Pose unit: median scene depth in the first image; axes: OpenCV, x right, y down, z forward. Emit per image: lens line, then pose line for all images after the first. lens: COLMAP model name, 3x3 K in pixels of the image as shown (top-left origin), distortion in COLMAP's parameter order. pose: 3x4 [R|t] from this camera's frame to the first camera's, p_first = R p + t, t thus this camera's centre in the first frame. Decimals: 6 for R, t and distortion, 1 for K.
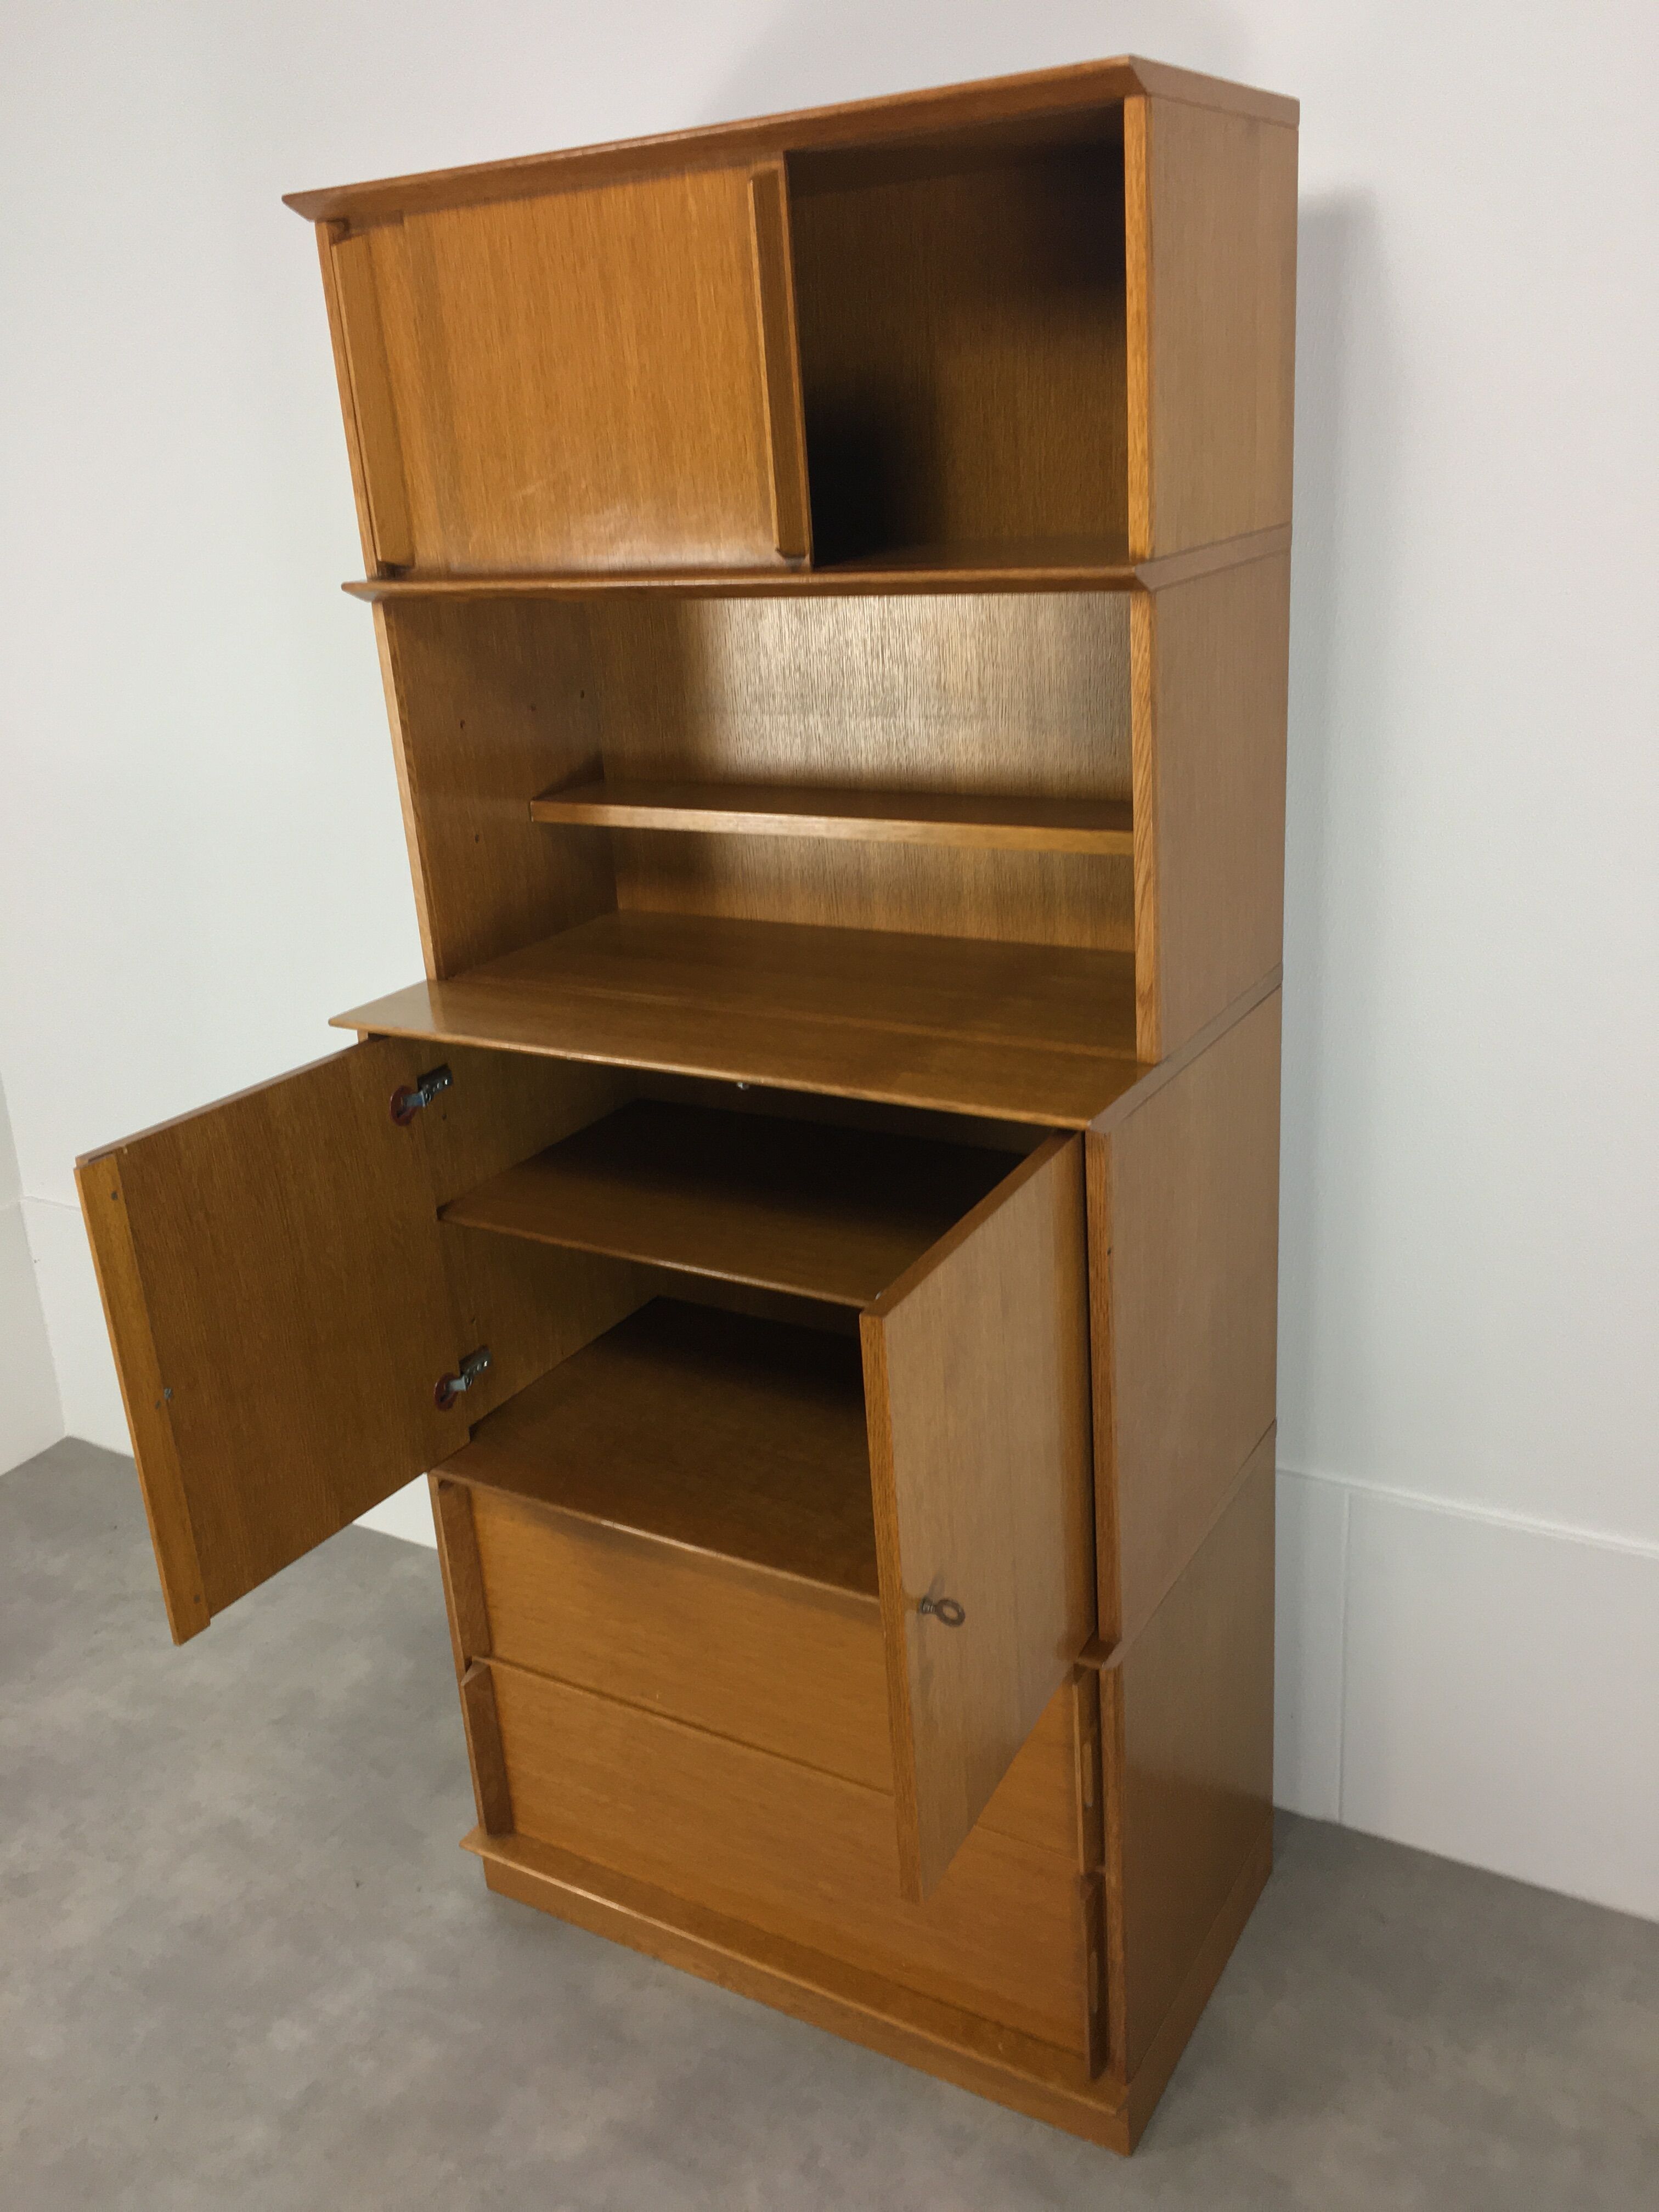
lens RADIAL K [[1893.5, 0, 837.0], [0, 1893.5, 1075.5], [0, 0, 1]] dist [0.067855, -0.105811]
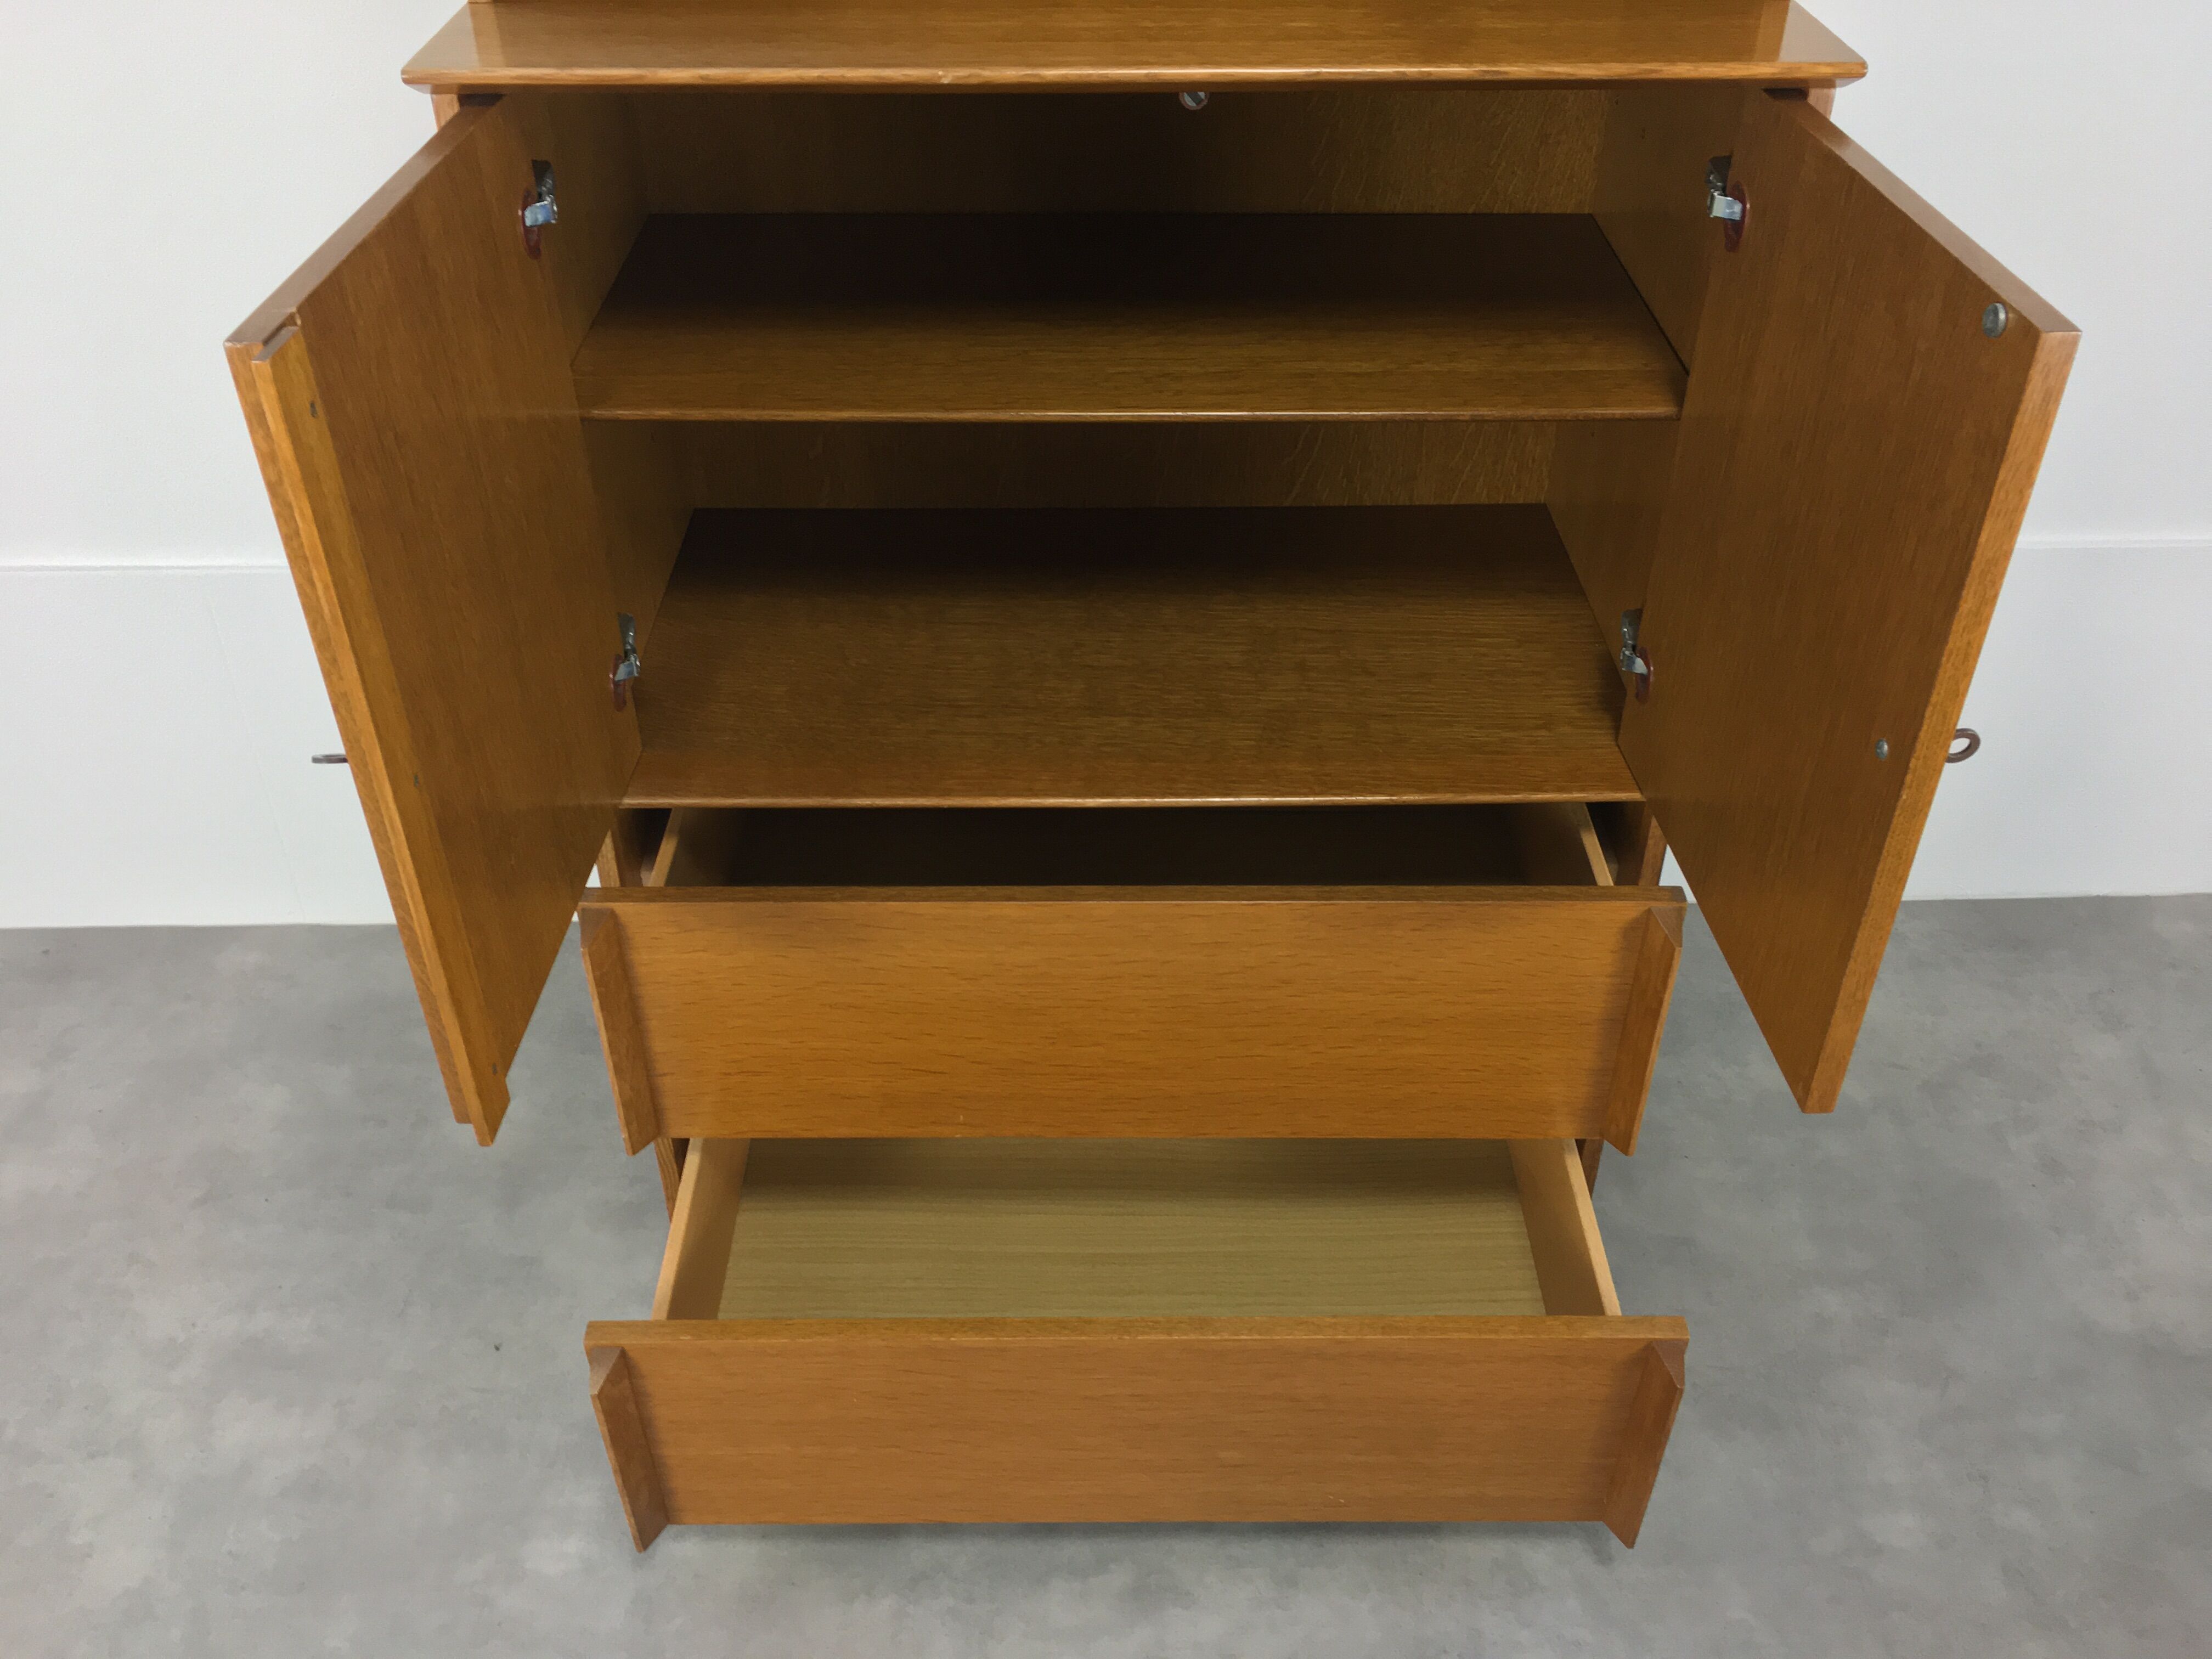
lens RADIAL K [[1893.5, 0, 1108.5], [0, 1893.5, 829.7], [0, 0, 1]] dist [0.067855, -0.105811]
pose [[0.852271, -0.258901, 0.454537, -0.394238], [0.113391, 0.939705, 0.322639, 0.022540], [-0.510662, -0.223436, 0.830241, 0.359580]]
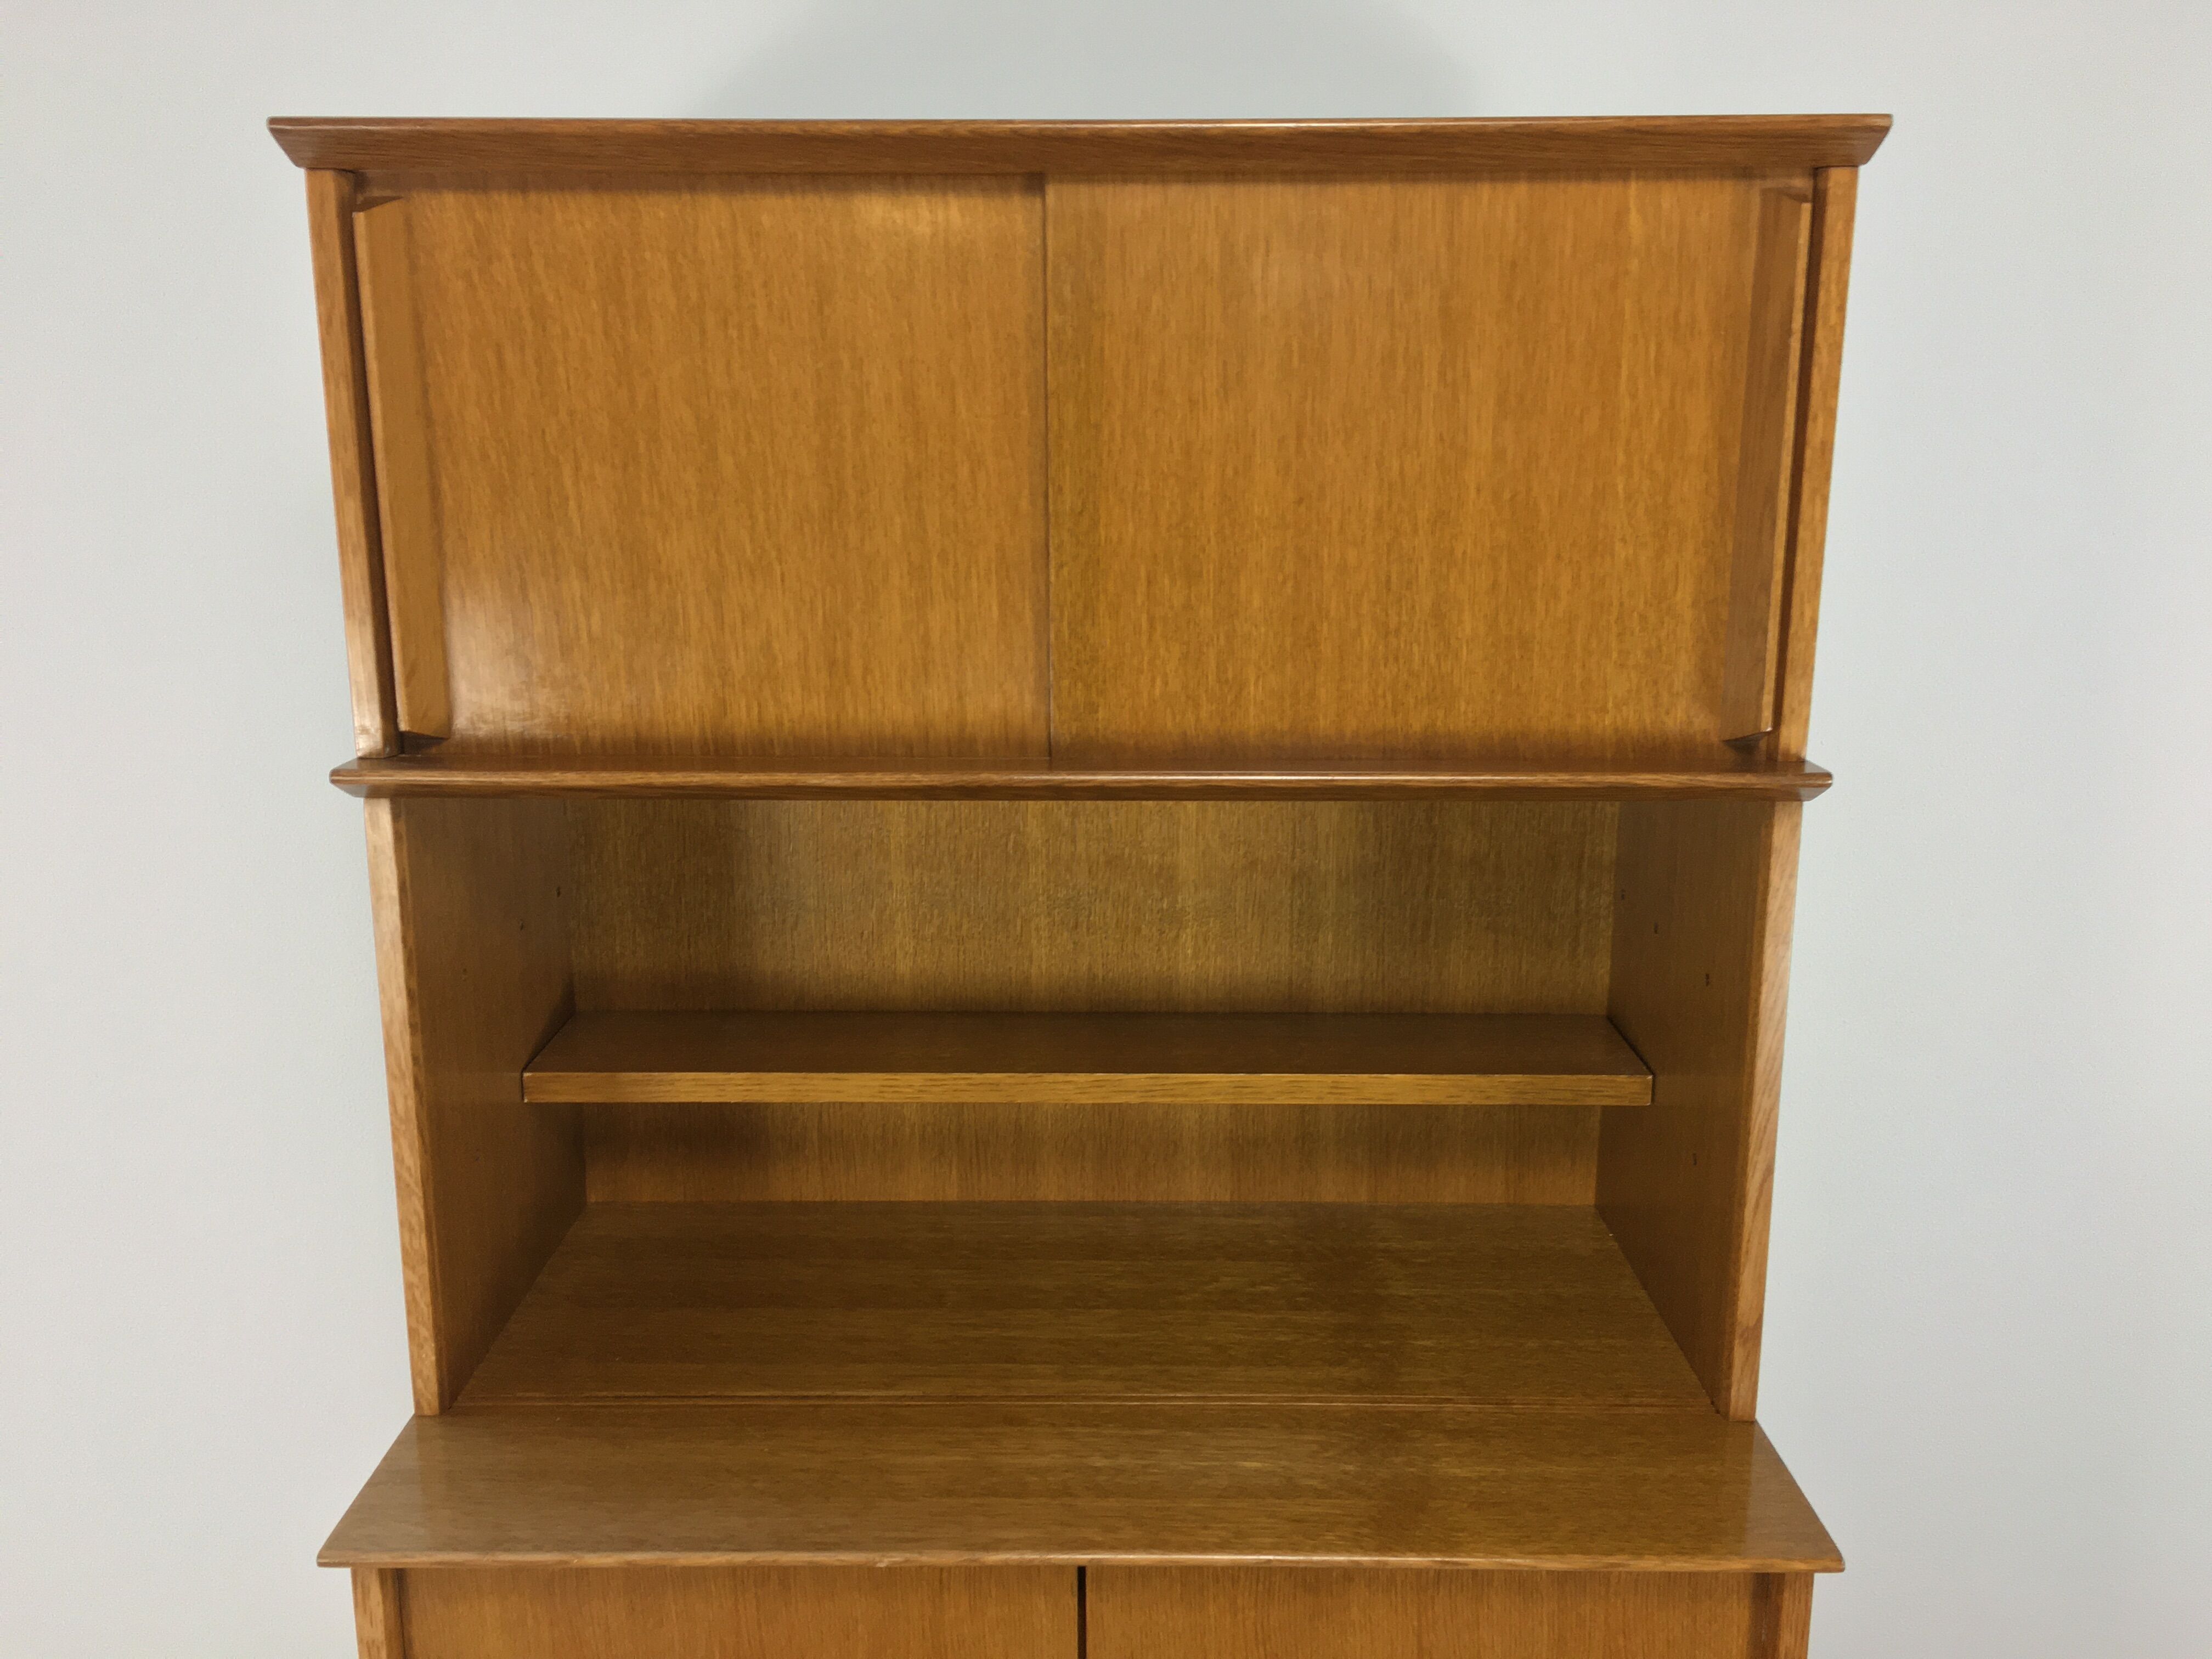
lens RADIAL K [[1893.5, 0, 1105.5], [0, 1893.5, 816.8], [0, 0, 1]] dist [0.067855, -0.105811]
pose [[0.860314, -0.044825, 0.507789, -0.333540], [0.107647, 0.989638, -0.095019, -0.157498], [-0.498269, 0.136408, 0.856225, 0.377163]]
